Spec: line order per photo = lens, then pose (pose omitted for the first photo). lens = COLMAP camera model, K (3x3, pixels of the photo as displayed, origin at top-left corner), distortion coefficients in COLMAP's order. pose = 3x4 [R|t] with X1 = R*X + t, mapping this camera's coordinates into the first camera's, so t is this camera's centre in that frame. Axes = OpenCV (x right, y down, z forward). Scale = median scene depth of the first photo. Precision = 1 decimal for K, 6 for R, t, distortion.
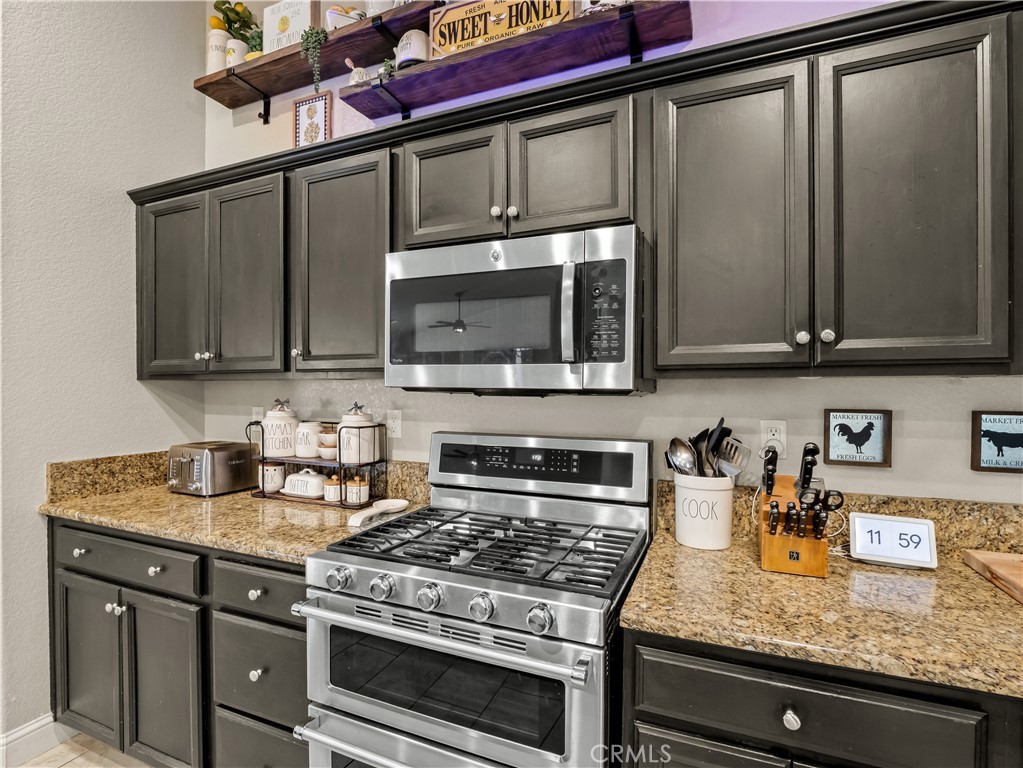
lens RADIAL K [[500.3, 0, 515.1], [0, 500.3, 394.4], [0, 0, 1]] dist [-0.002768, -0.000526]
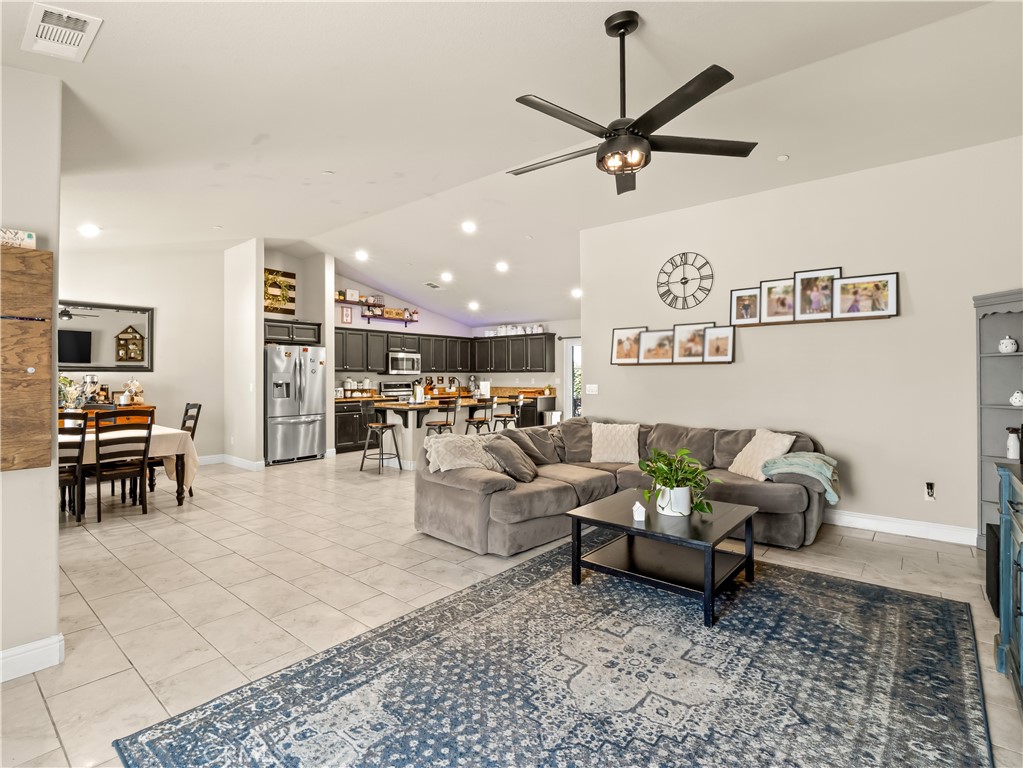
lens RADIAL K [[495.6, 0, 513.4], [0, 495.6, 381.2], [0, 0, 1]] dist [-0.012303, -0.000719]
pose [[0.289211, -0.014971, 0.957148, -6.139755], [0.010307, 0.999868, 0.012525, 0.016715], [-0.957210, 0.006244, 0.289328, -2.427175]]
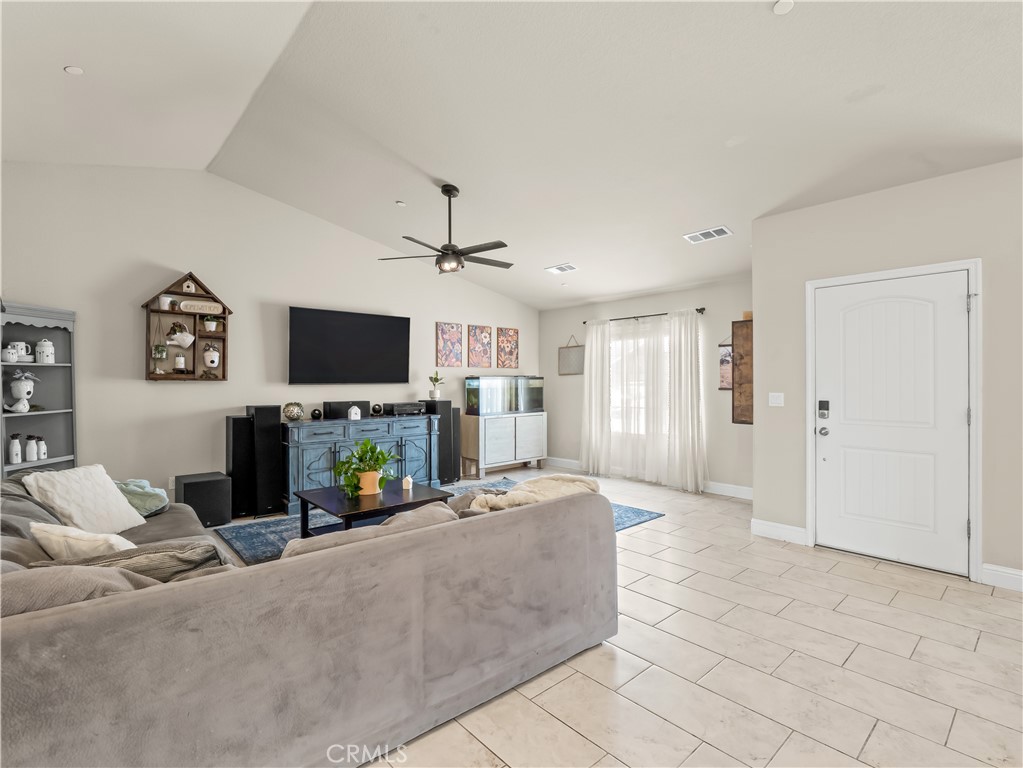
lens RADIAL K [[495.6, 0, 513.4], [0, 495.6, 381.2], [0, 0, 1]] dist [-0.012303, -0.000719]
pose [[-0.429563, -0.002270, -0.903034, -1.673445], [-0.005773, 0.999983, 0.000232, 0.014607], [0.903018, 0.005313, -0.429569, -0.558672]]
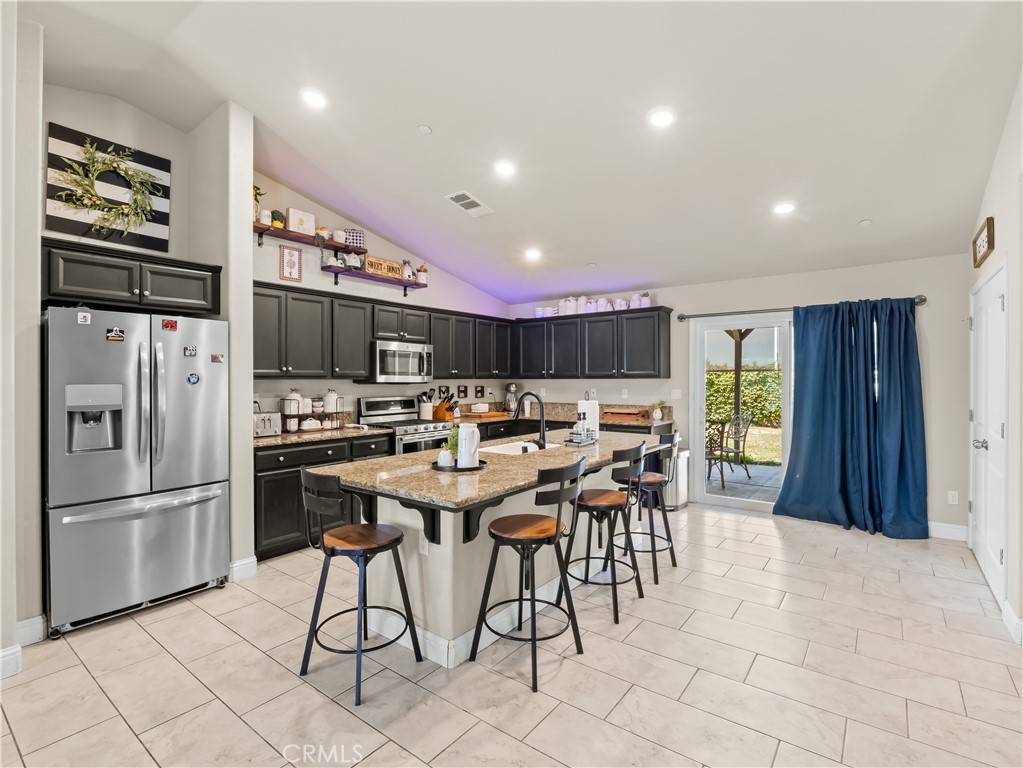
lens RADIAL K [[487.8, 0, 494.7], [0, 487.8, 382.3], [0, 0, 1]] dist [-0.024507, -0.000337]
pose [[0.278619, -0.010815, 0.960341, -3.241831], [0.011957, 0.999898, 0.007792, -0.030825], [-0.960327, 0.009312, 0.278720, -0.624895]]
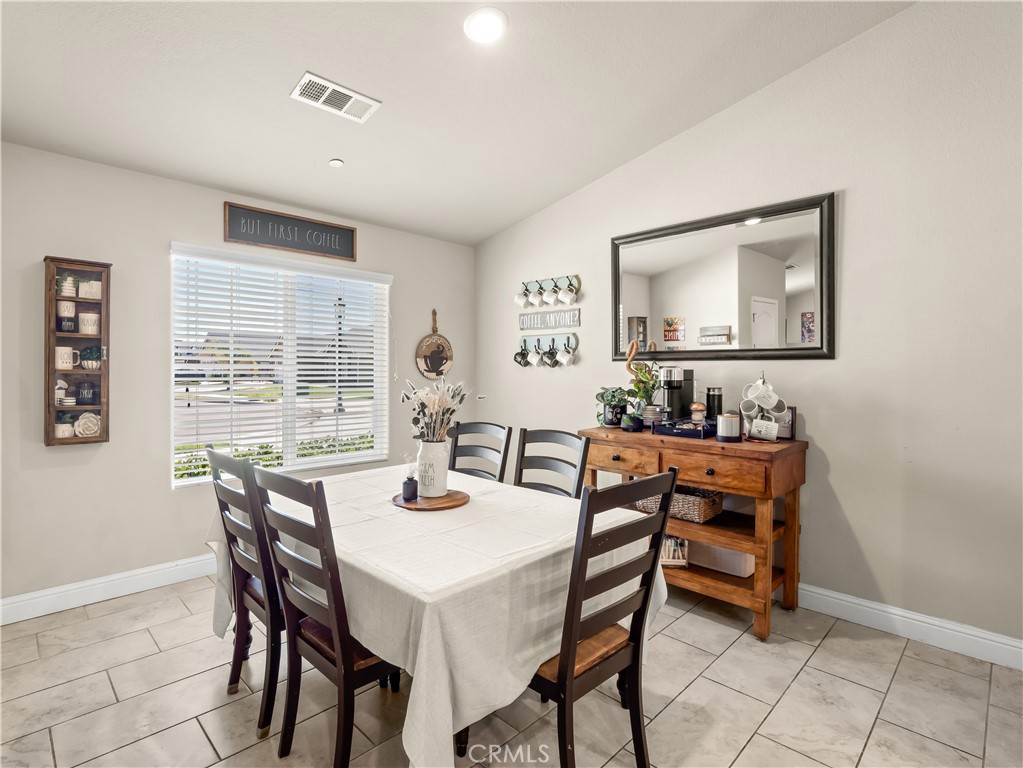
lens RADIAL K [[524.5, 0, 510.9], [0, 524.5, 375.7], [0, 0, 1]] dist [0.001393, 0.000840]
pose [[0.928162, 0.004631, -0.372148, -2.951696], [-0.005641, 0.999983, -0.001626, 0.024227], [0.372134, 0.003608, 0.928172, 0.027609]]
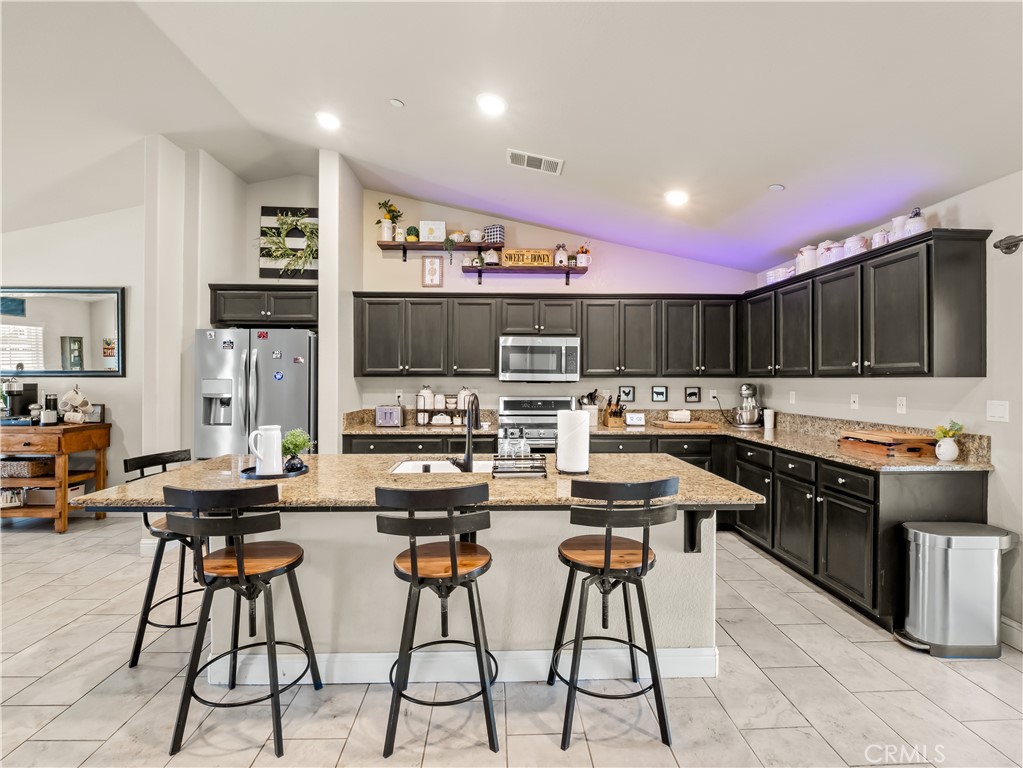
lens RADIAL K [[490.5, 0, 511.5], [0, 490.5, 384.0], [0, 0, 1]] dist [-0.001544, -0.000979]
pose [[0.913356, -0.005348, 0.407127, -1.505647], [0.004394, 0.999985, 0.003279, -0.001517], [-0.407139, -0.001205, 0.913366, -1.879621]]
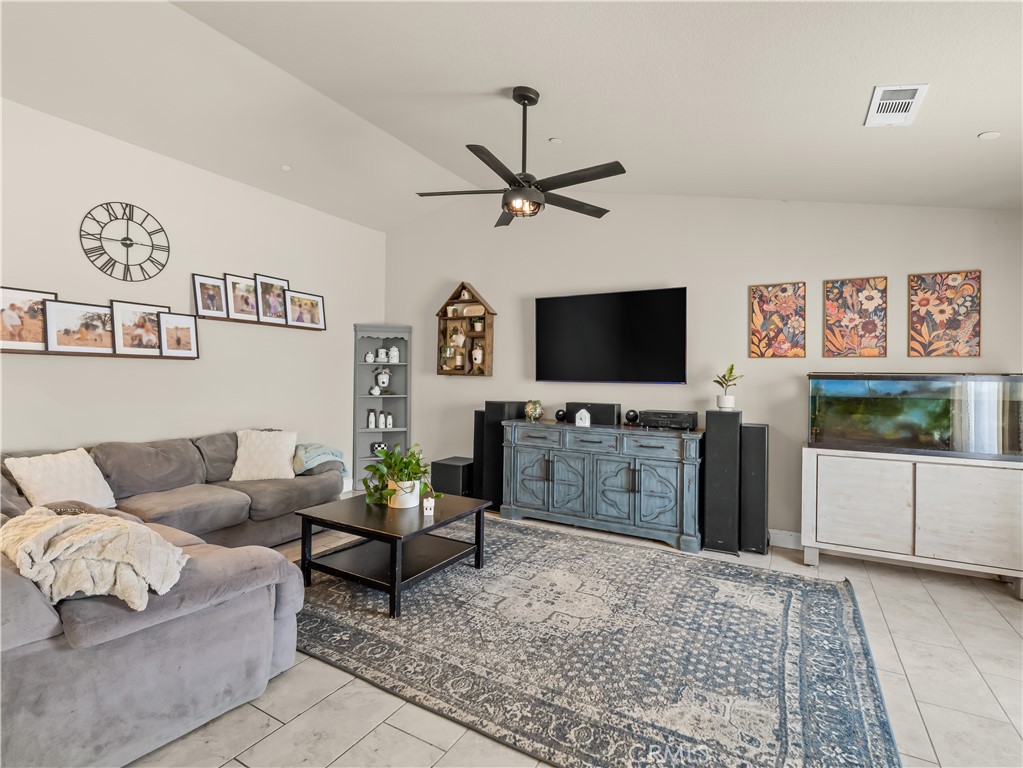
lens RADIAL K [[494.8, 0, 510.0], [0, 494.8, 369.0], [0, 0, 1]] dist [-0.011970, -0.001083]
pose [[-0.991641, -0.017449, 0.127843, -4.611467], [-0.018830, 0.999777, -0.009601, 0.001710], [-0.127647, -0.011928, -0.991748, -0.171374]]
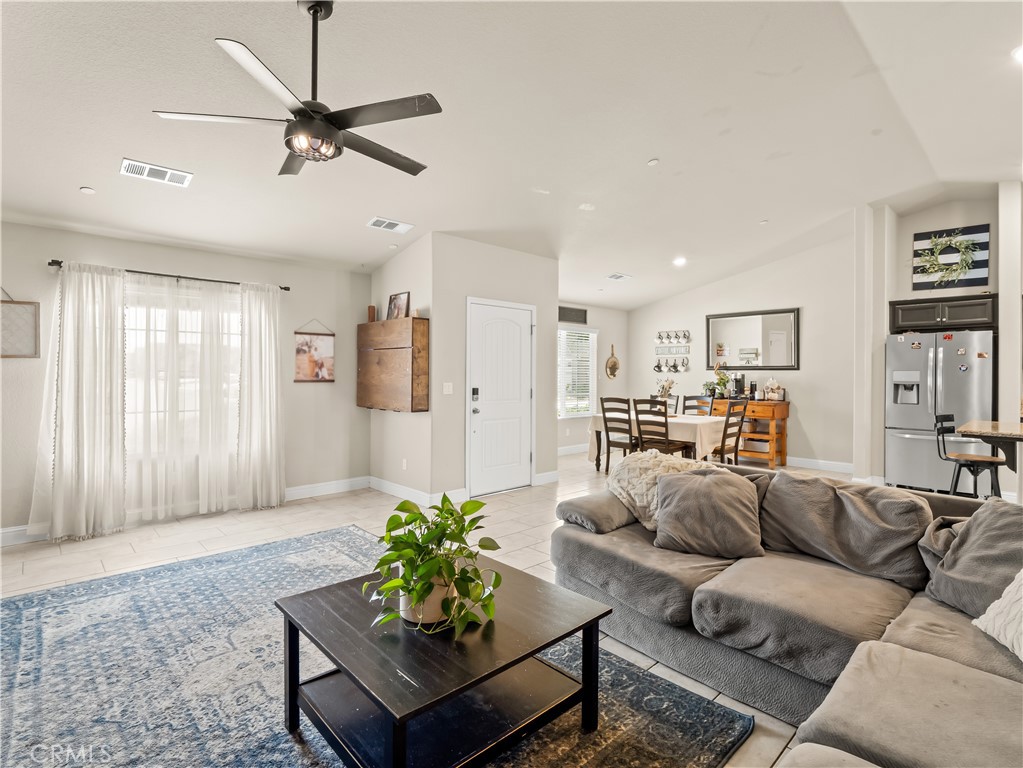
lens RADIAL K [[520.4, 0, 512.2], [0, 520.4, 378.7], [0, 0, 1]] dist [-0.019782, 0.005809]
pose [[0.914068, 0.003175, -0.405548, -3.085180], [-0.003008, 0.999995, 0.001051, 0.041092], [0.405549, 0.000259, 0.914073, -3.599208]]
